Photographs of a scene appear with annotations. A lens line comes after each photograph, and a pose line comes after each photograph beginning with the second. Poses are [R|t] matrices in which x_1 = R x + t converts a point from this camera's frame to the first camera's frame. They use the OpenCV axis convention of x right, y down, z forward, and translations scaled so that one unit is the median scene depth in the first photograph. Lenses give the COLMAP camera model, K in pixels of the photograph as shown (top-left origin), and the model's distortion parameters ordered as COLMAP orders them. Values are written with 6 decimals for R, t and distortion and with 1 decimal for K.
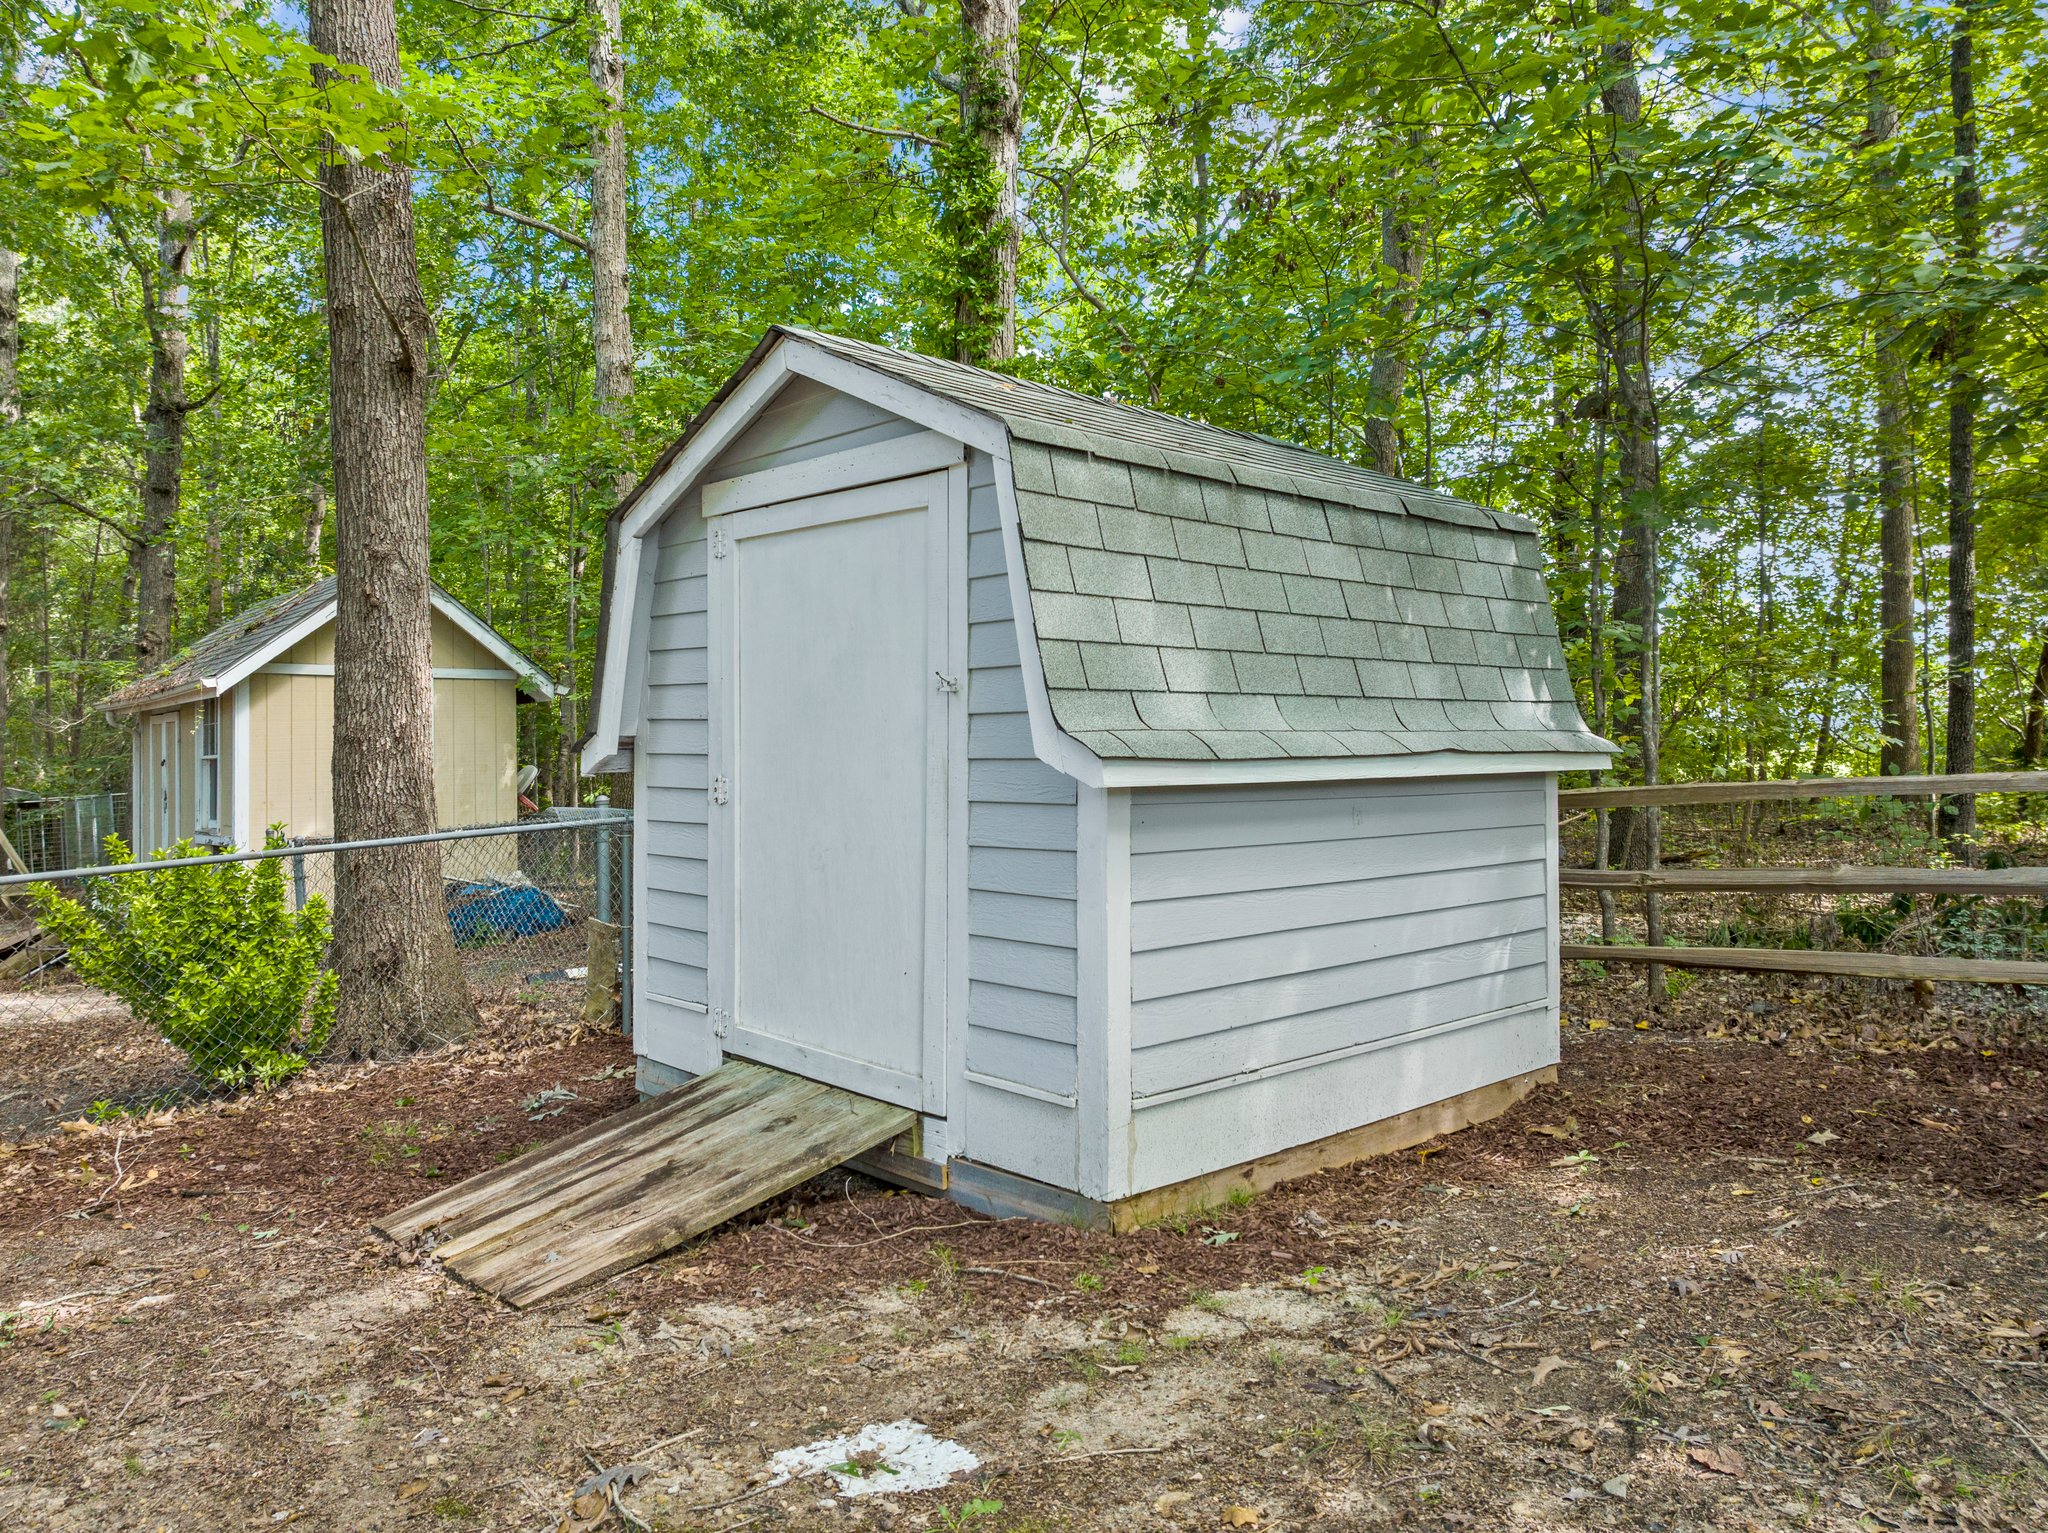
lens RADIAL K [[1470.9, 0, 1024.0], [0, 1470.9, 766.5], [0, 0, 1]] dist [-0.040539, 0.022944]
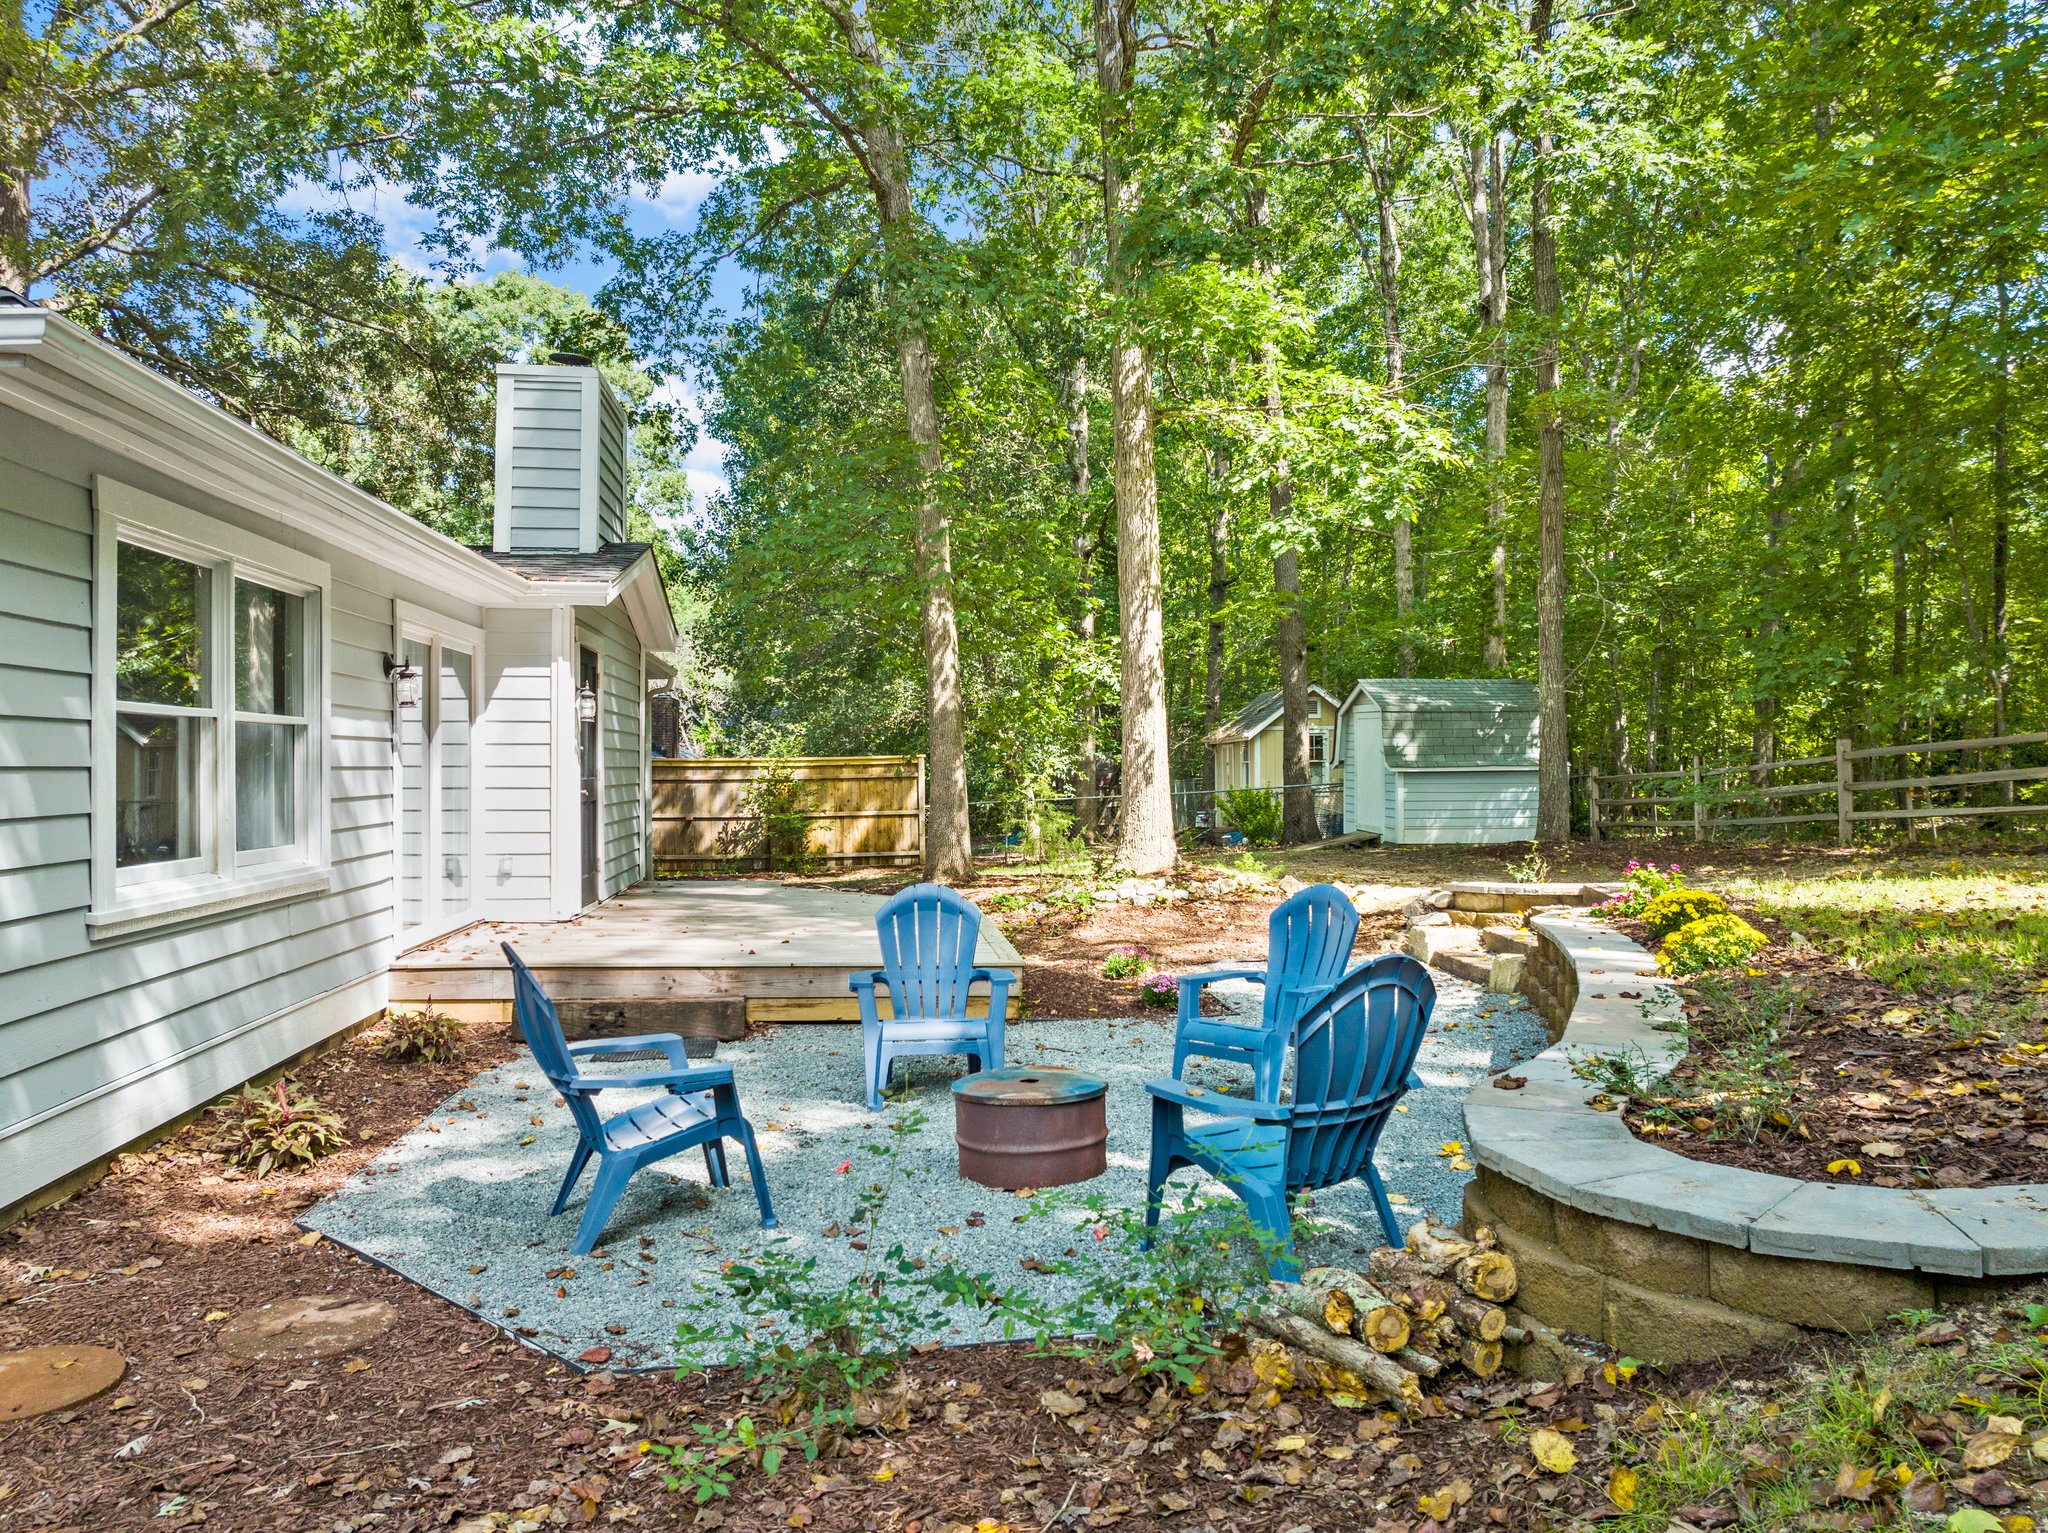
lens RADIAL K [[1470.9, 0, 1024.0], [0, 1470.9, 766.5], [0, 0, 1]] dist [-0.040539, 0.022944]
pose [[0.802152, 0.002672, -0.597113, 0.813668], [-0.003374, 0.999994, -0.000058, 0.002500], [0.597110, 0.002061, 0.802157, -1.584585]]
